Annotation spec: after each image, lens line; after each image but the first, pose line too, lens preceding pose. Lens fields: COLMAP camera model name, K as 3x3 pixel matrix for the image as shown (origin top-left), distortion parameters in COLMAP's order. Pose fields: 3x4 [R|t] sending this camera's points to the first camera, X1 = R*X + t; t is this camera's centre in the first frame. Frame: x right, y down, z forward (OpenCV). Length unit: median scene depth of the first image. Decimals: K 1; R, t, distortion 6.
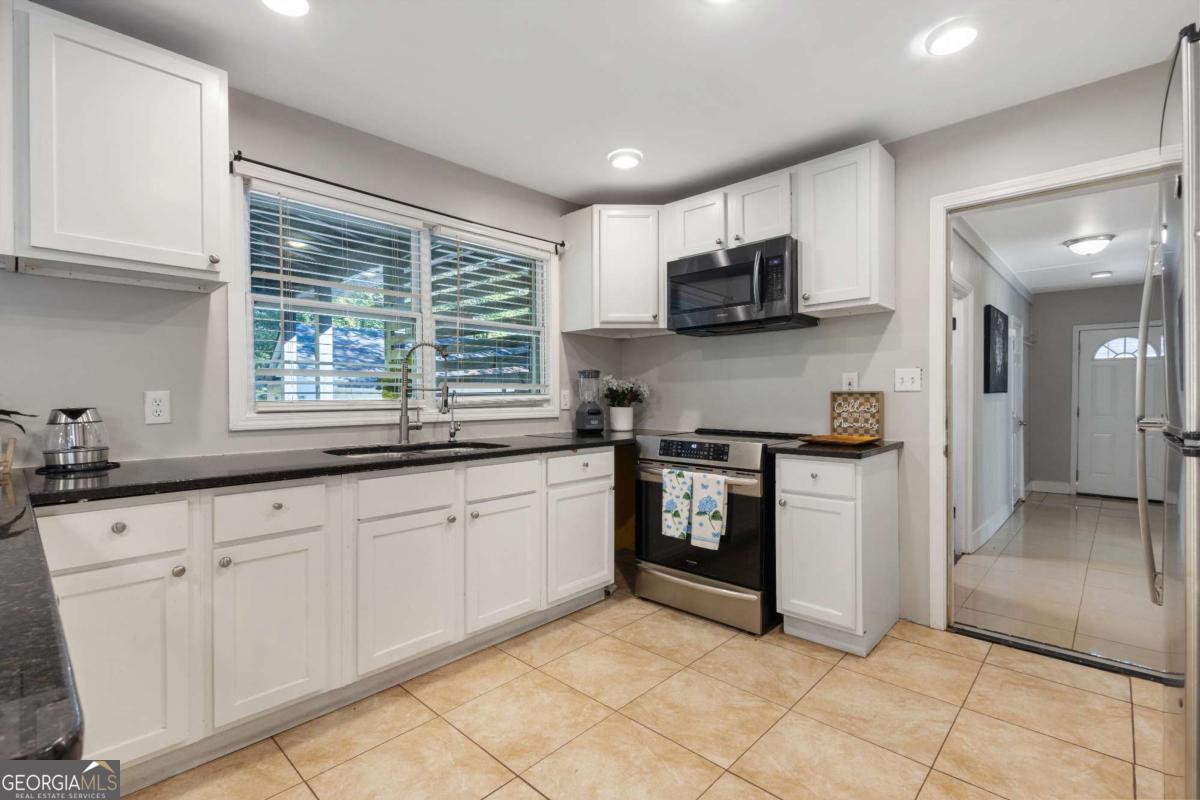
lens RADIAL K [[553.4, 0, 596.5], [0, 553.4, 401.3], [0, 0, 1]] dist [0.012802, -0.001902]
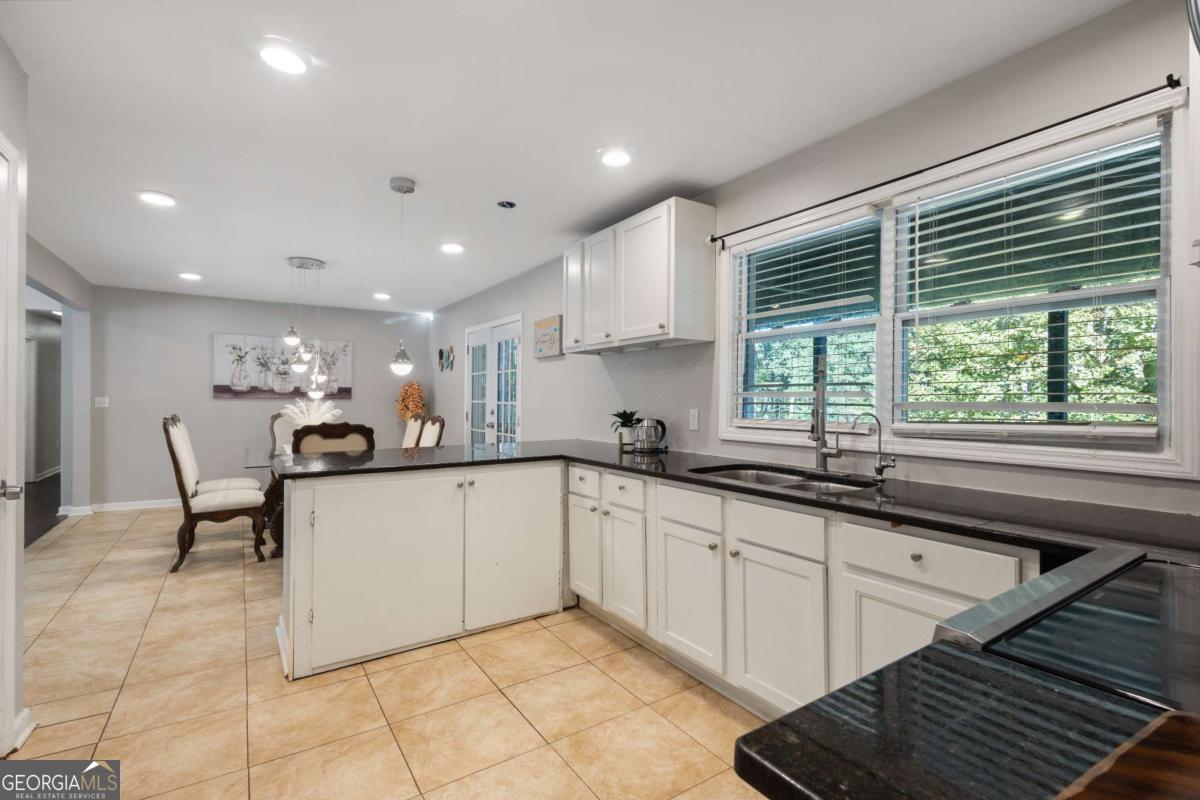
lens RADIAL K [[553.4, 0, 594.8], [0, 553.4, 401.1], [0, 0, 1]] dist [0.012802, -0.001902]
pose [[-0.241818, 0.008485, -0.970284, 0.583929], [-0.008901, 0.999900, 0.010962, -0.042524], [0.970281, 0.011287, -0.241719, 0.819670]]
